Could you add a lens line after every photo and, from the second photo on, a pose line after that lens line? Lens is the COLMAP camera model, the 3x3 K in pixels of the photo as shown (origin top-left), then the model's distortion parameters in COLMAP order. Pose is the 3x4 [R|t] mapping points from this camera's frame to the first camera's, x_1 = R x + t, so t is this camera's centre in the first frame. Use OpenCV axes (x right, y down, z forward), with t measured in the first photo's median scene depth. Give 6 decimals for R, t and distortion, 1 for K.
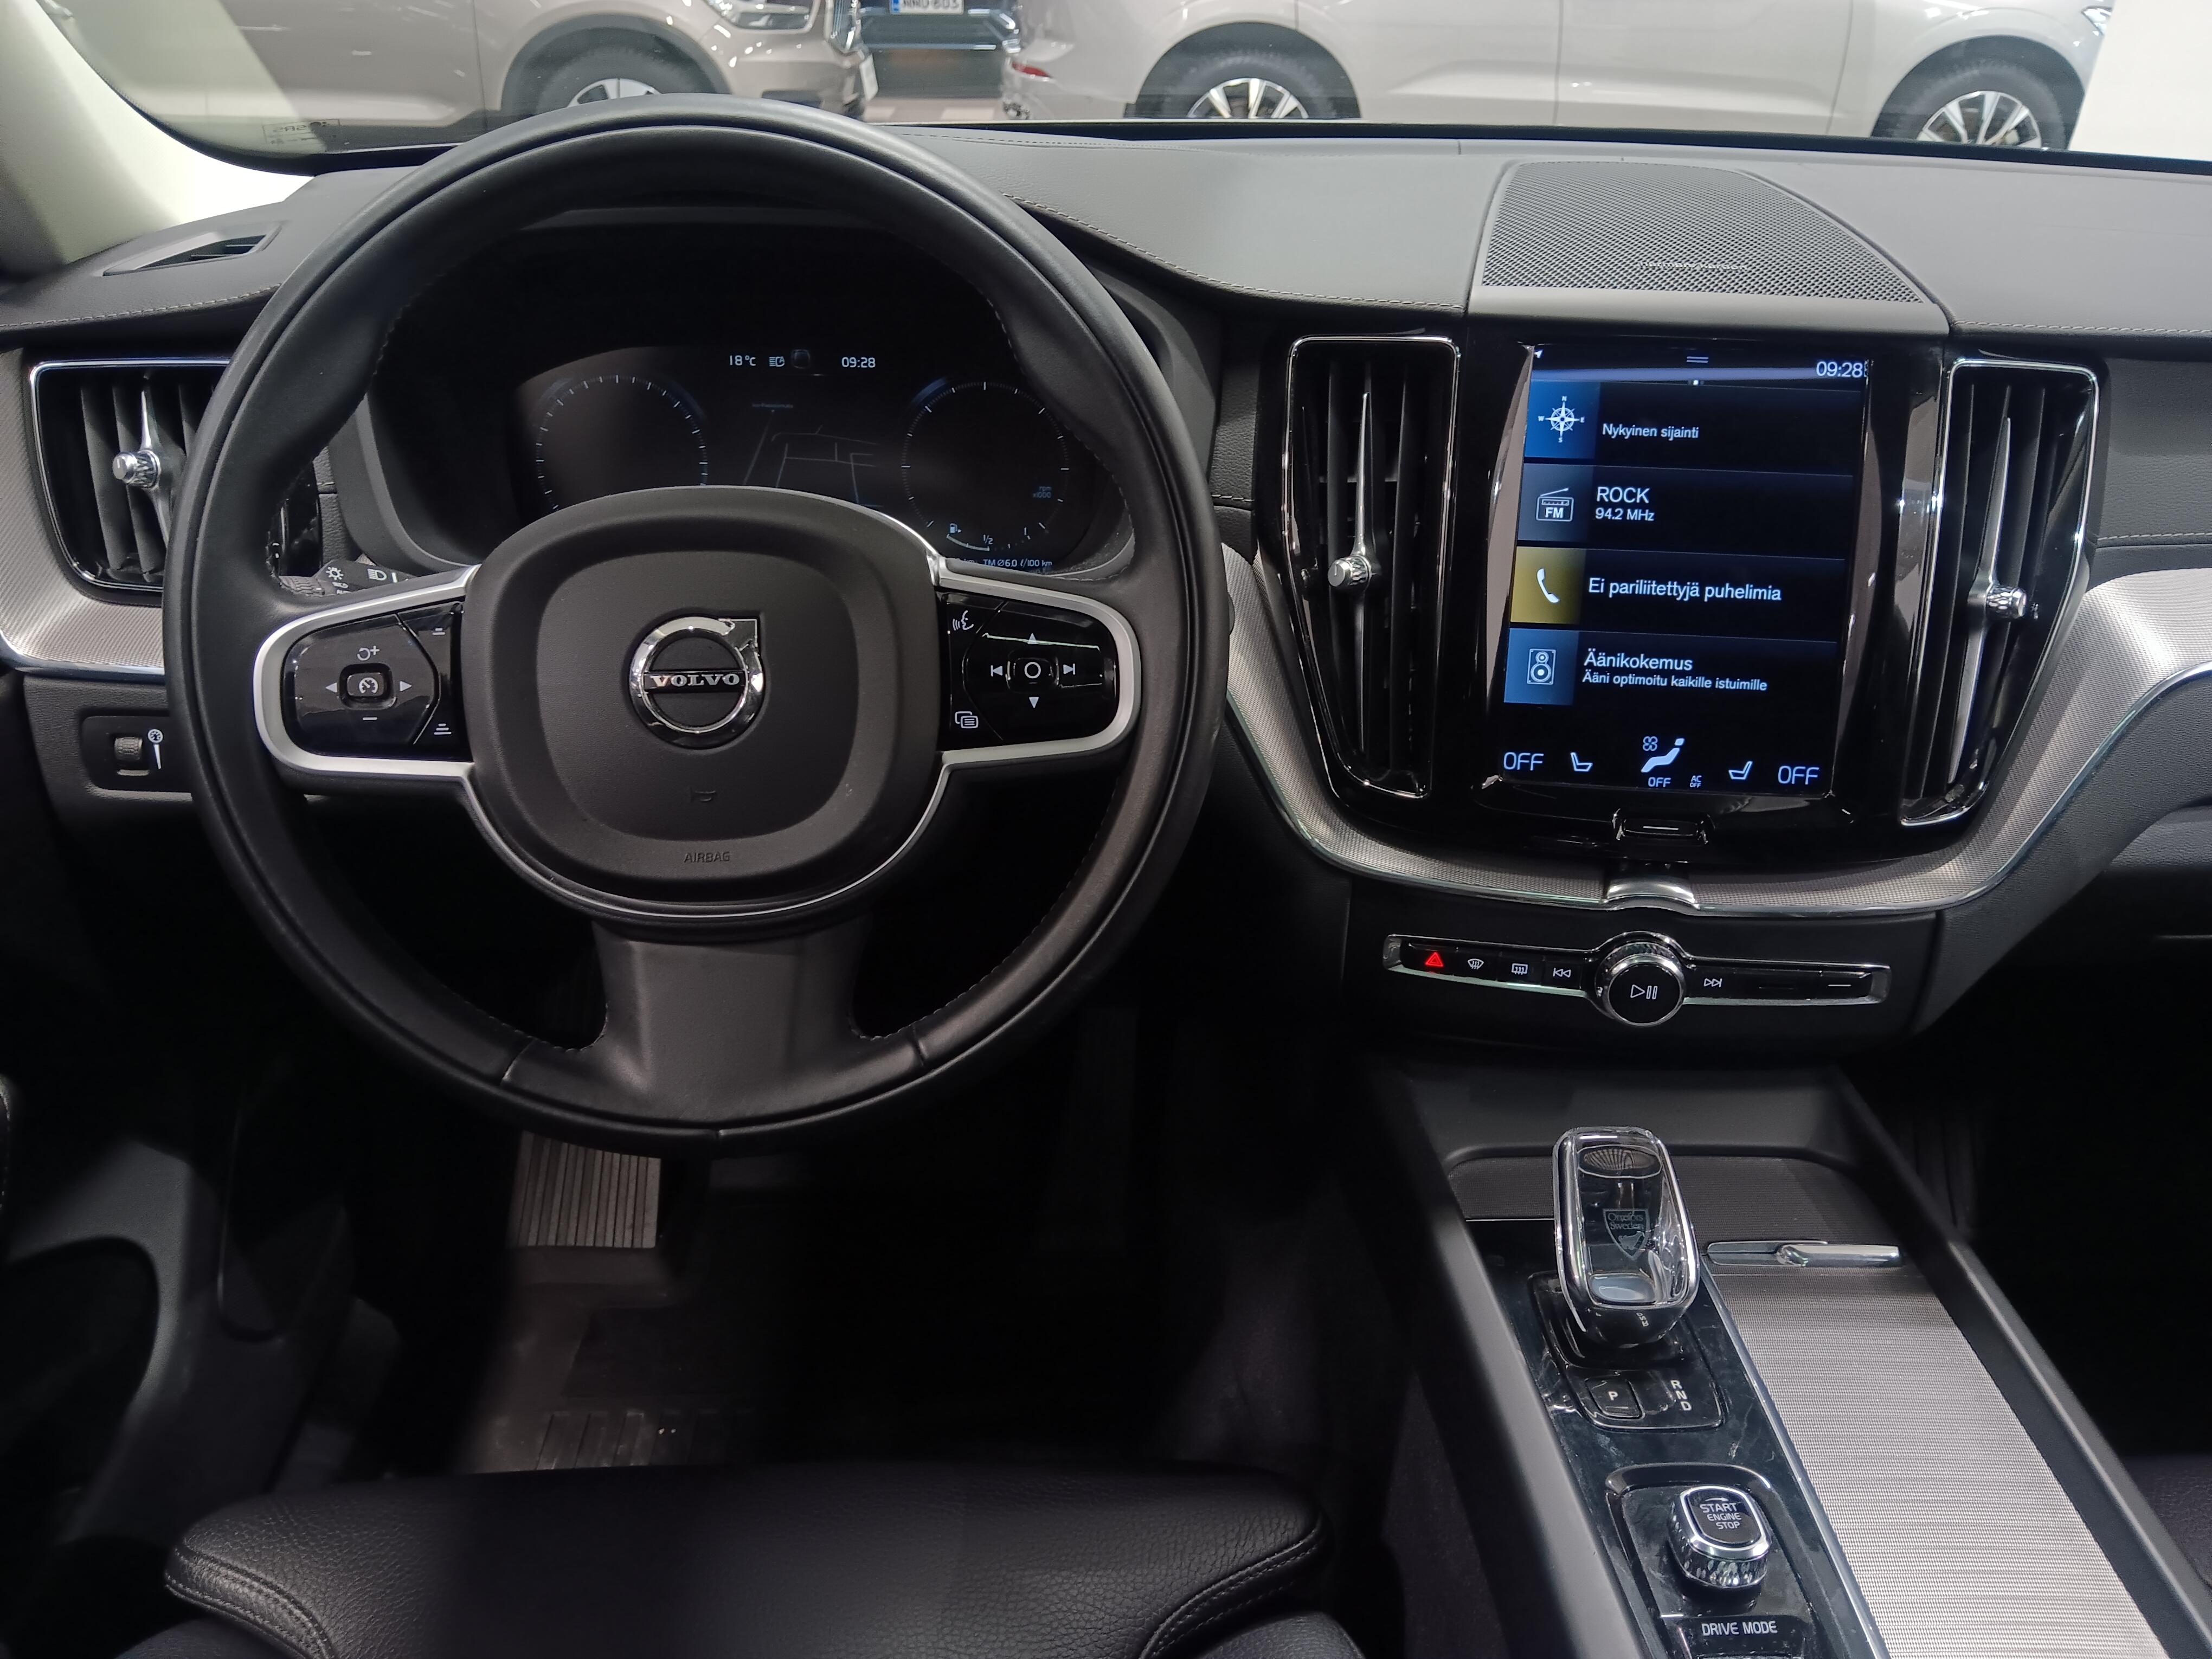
lens RADIAL K [[1740.5, 0, 1116.7], [0, 1740.5, 845.0], [0, 0, 1]] dist [0.067876, -0.168527]
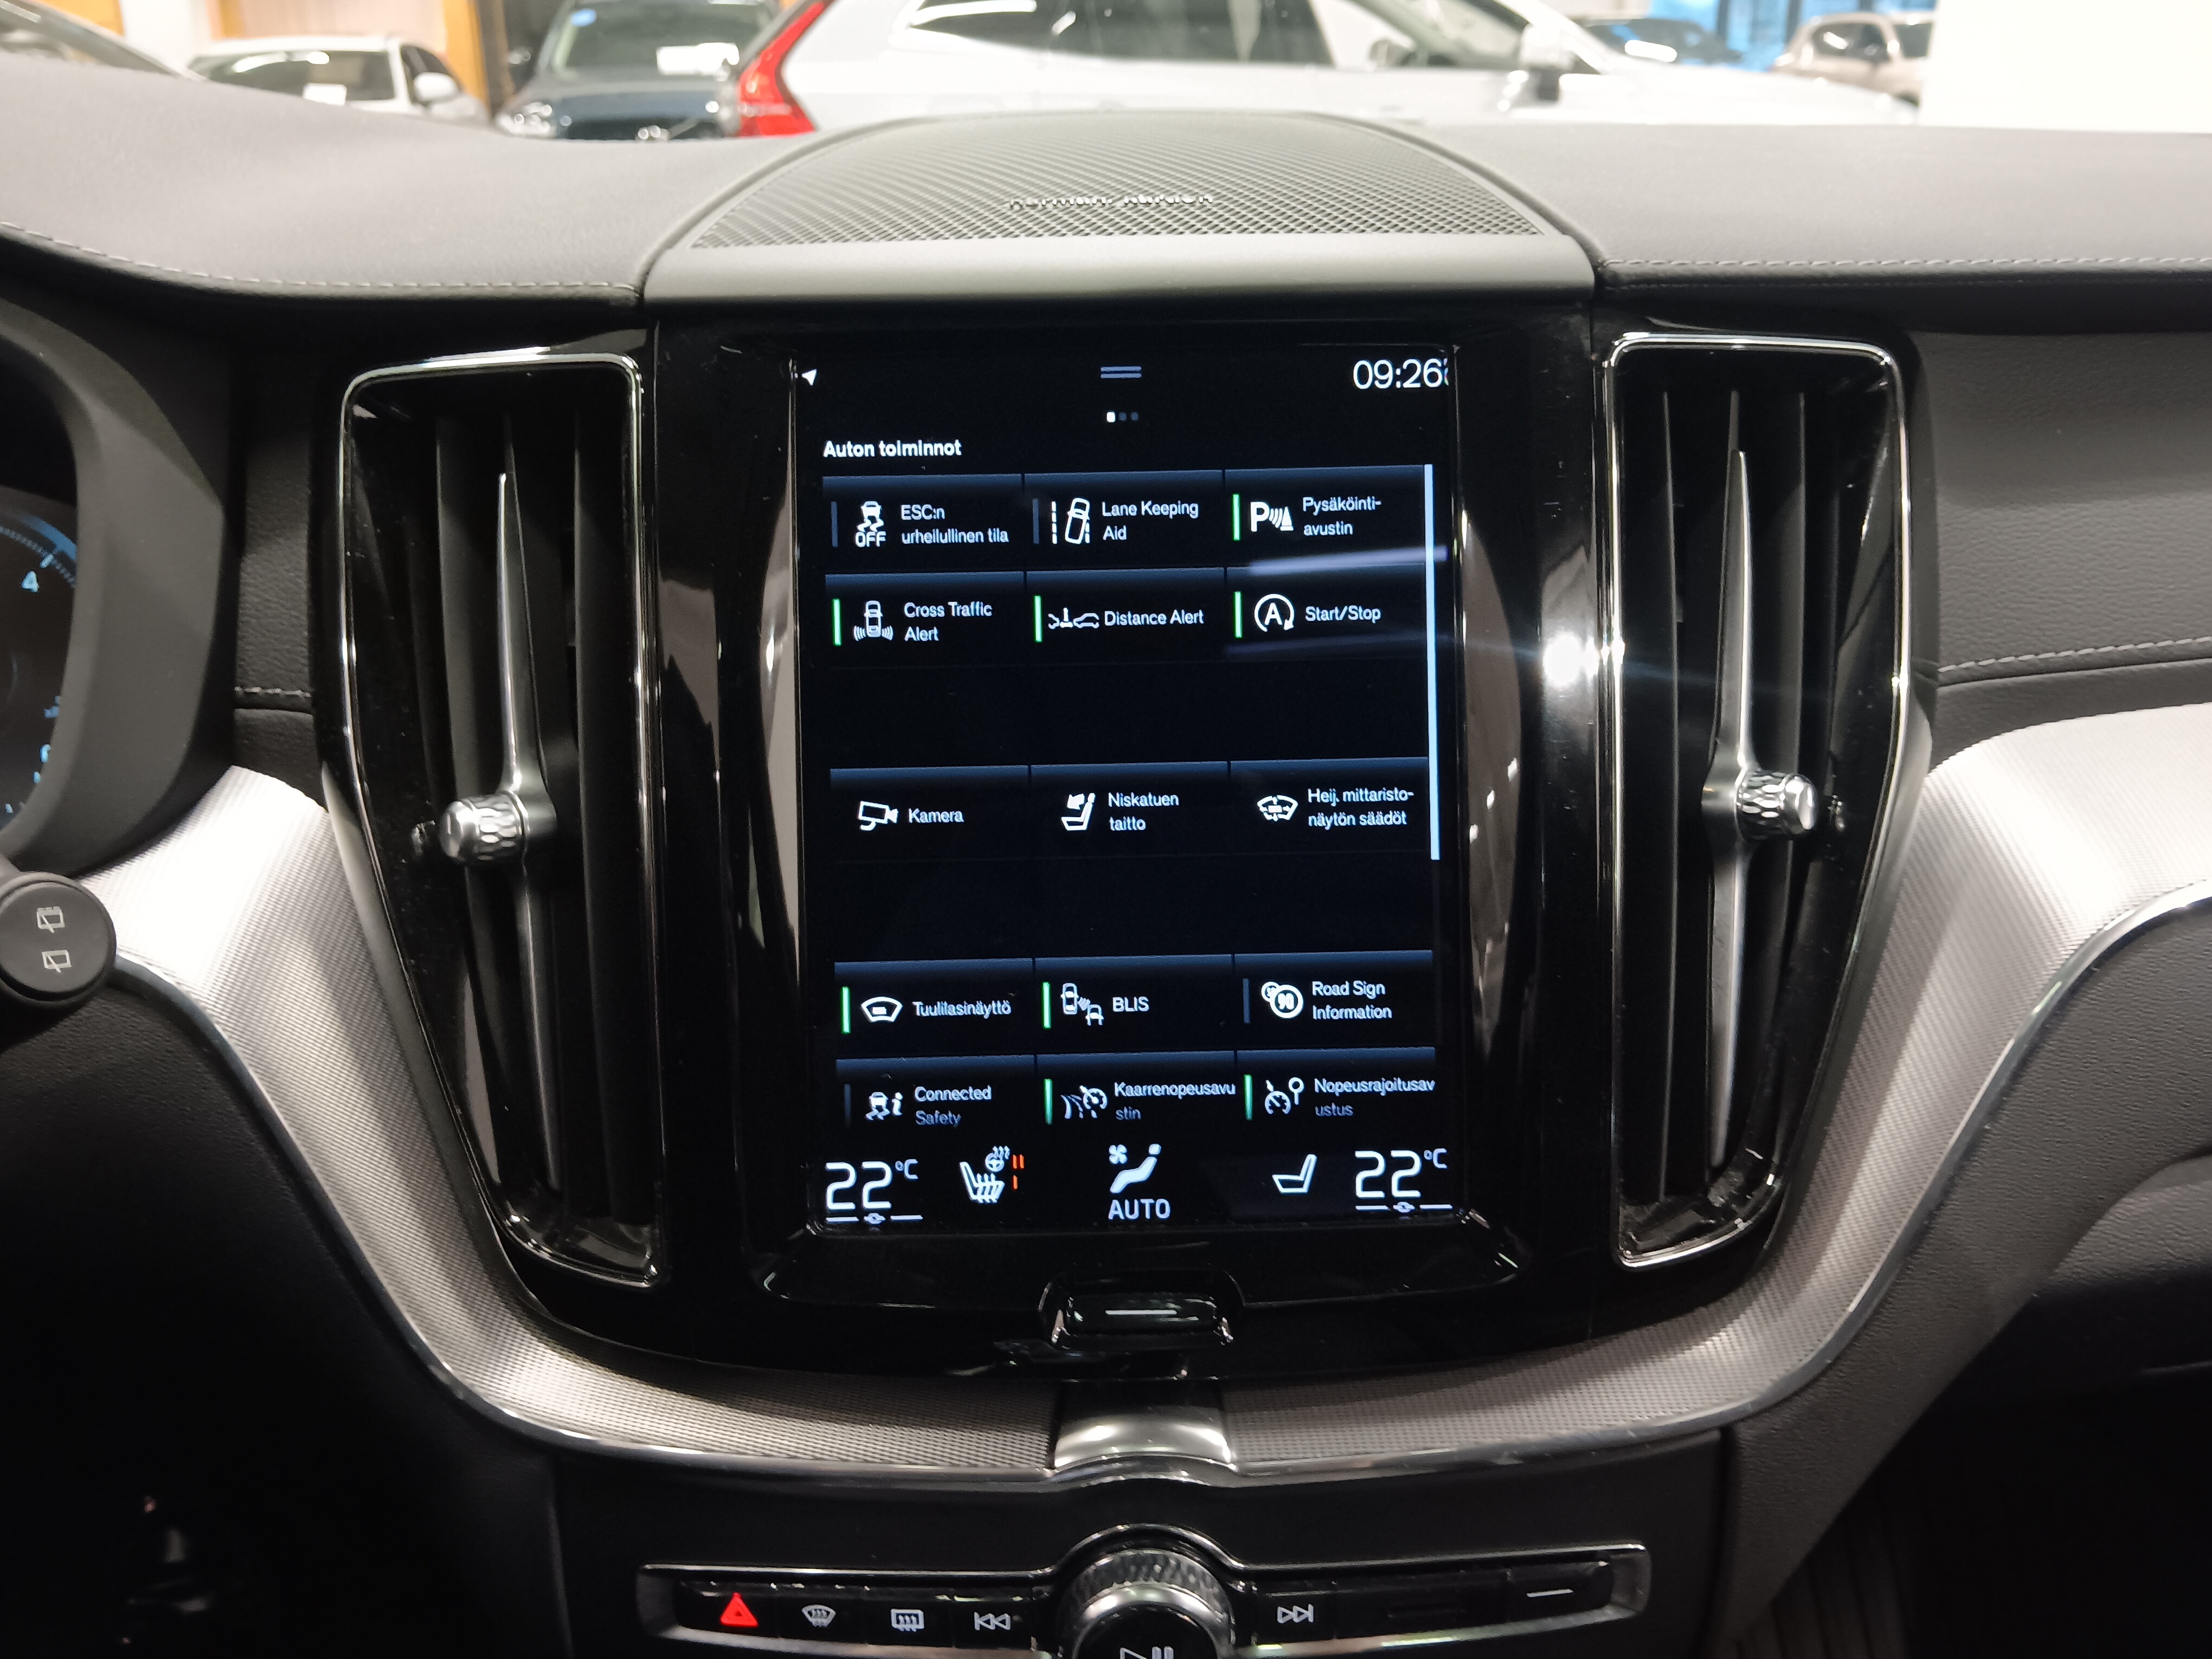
lens RADIAL K [[1977.5, 0, 1144.4], [0, 1977.5, 838.1], [0, 0, 1]] dist [0.069645, -0.227088]
pose [[0.993321, -0.067287, 0.093729, 0.269057], [0.079070, 0.988581, -0.128280, -0.068651], [-0.084027, 0.134834, 0.987299, 0.443821]]
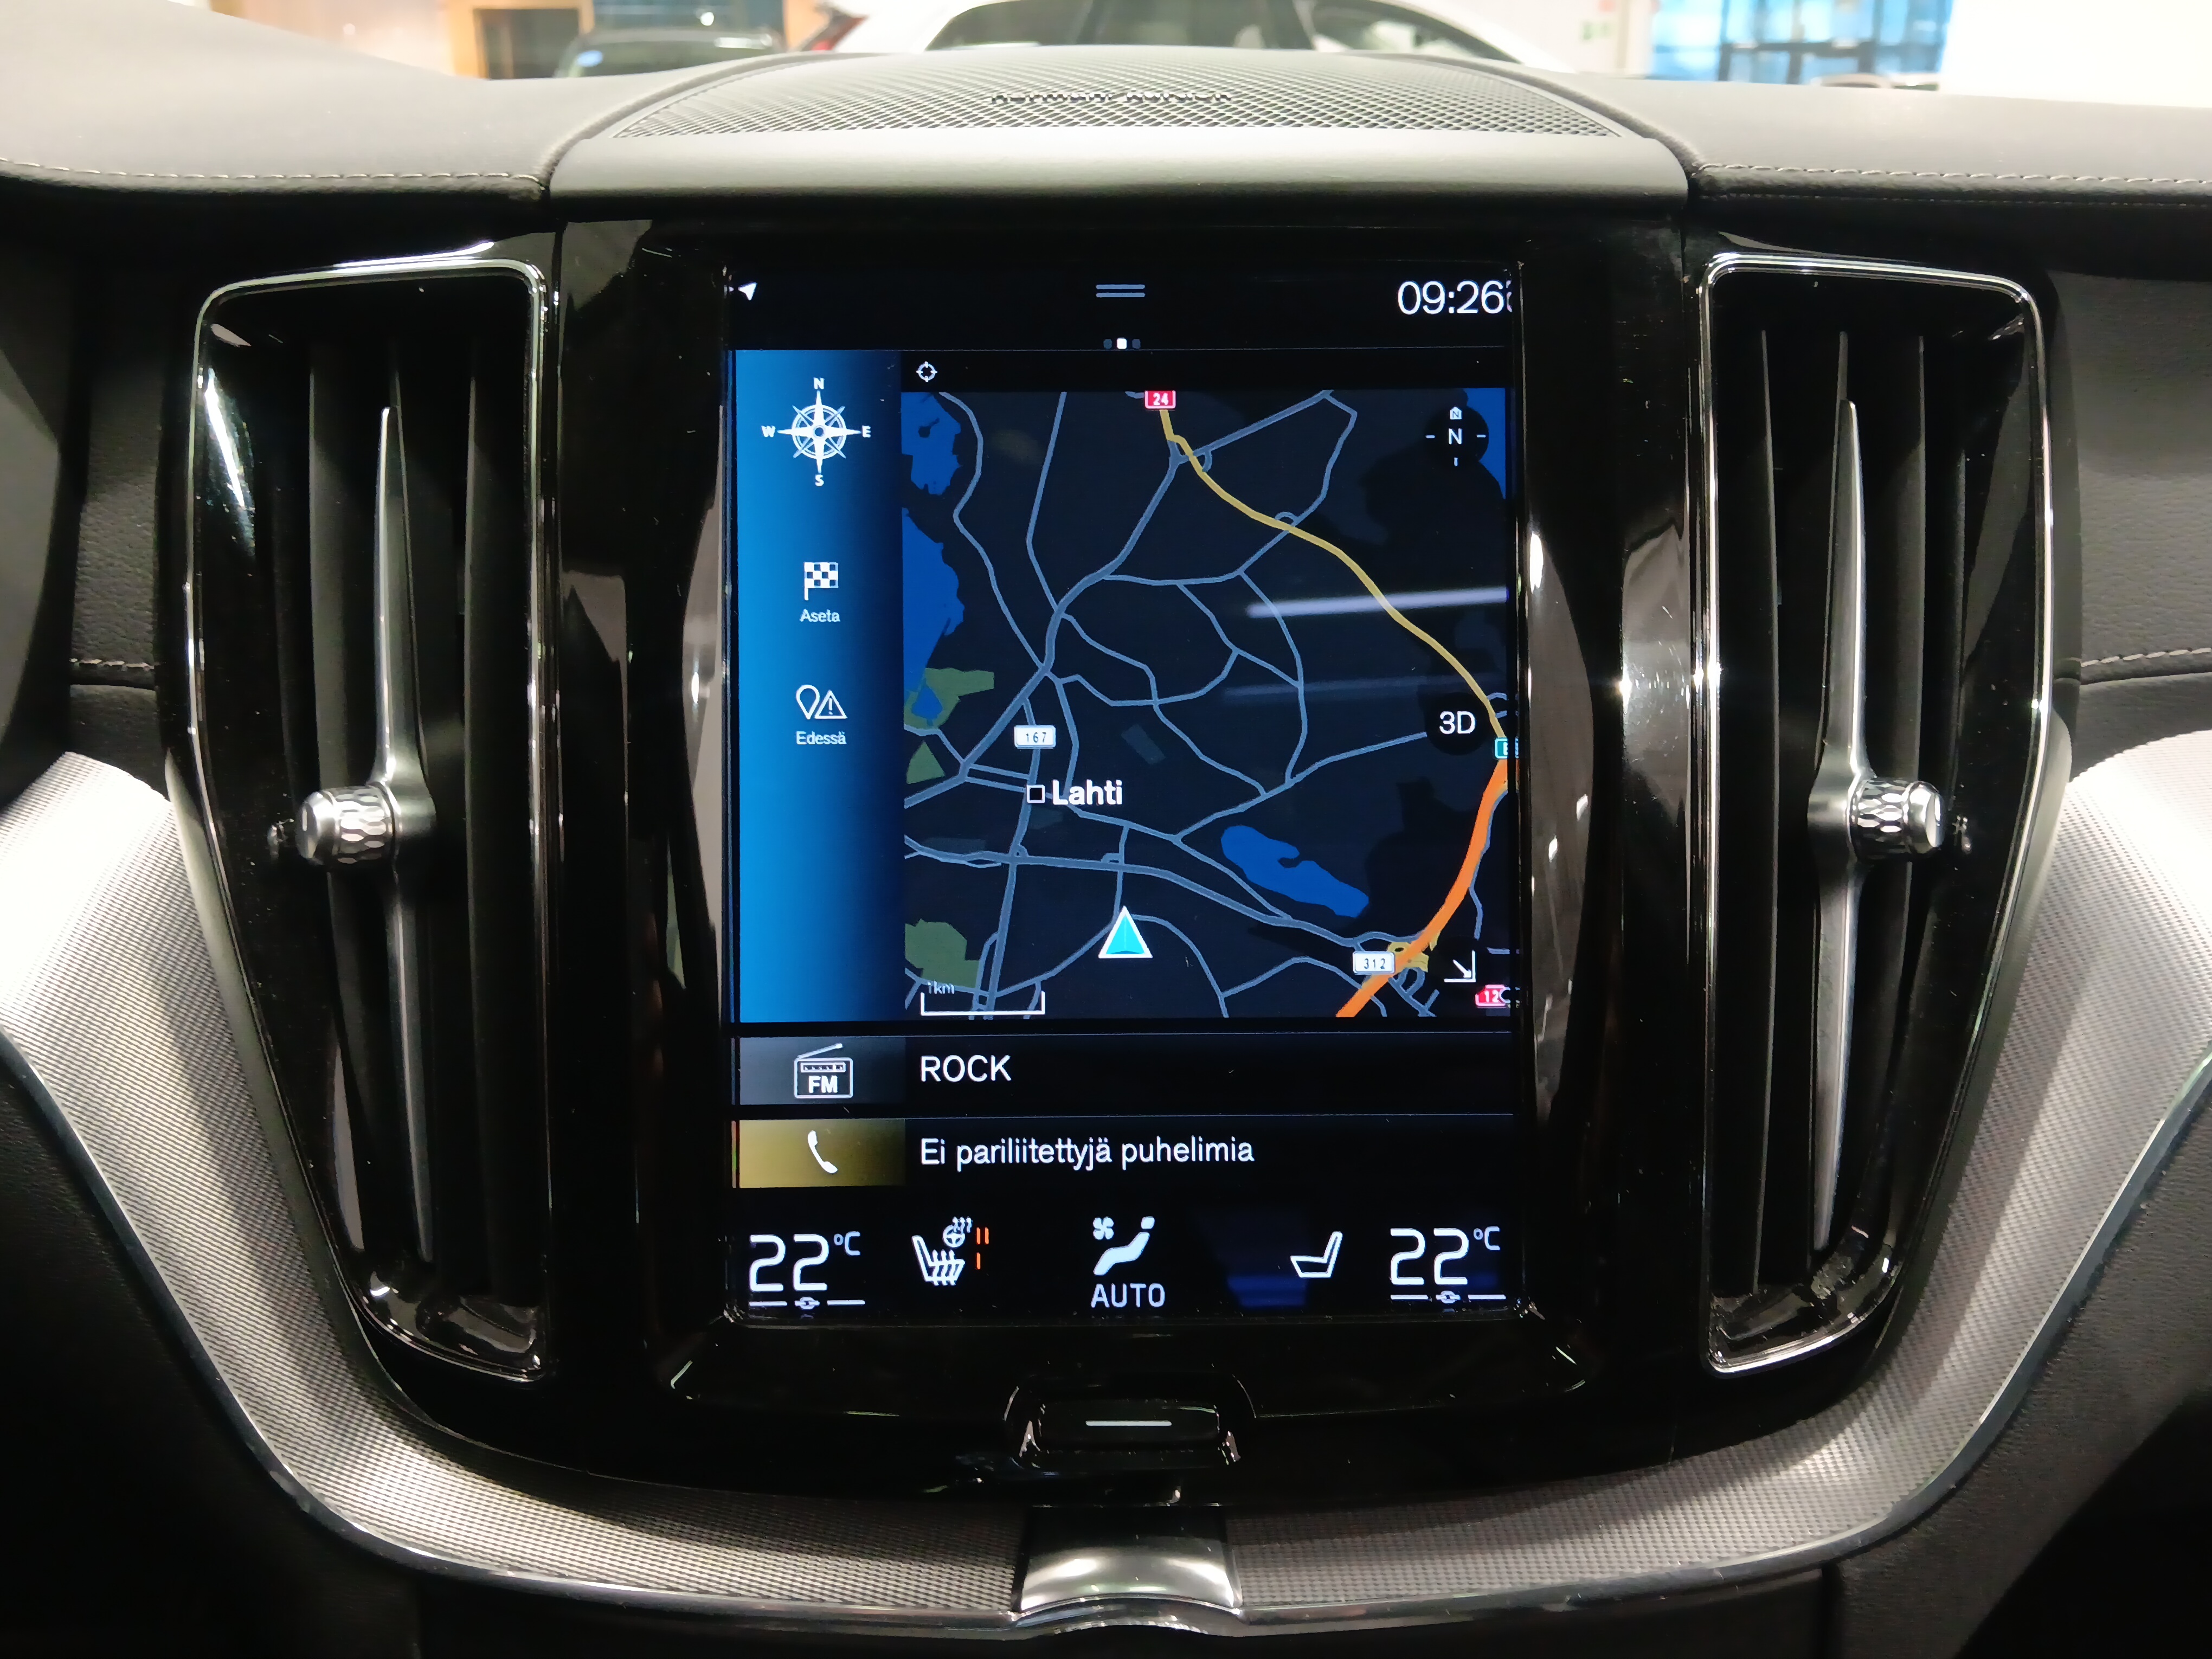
lens RADIAL K [[1994.6, 0, 1156.3], [0, 1994.6, 839.9], [0, 0, 1]] dist [0.043779, -0.163516]
pose [[0.993734, -0.051779, 0.099050, 0.278767], [0.066327, 0.986498, -0.149738, -0.071615], [-0.089959, 0.155370, 0.983752, 0.534176]]
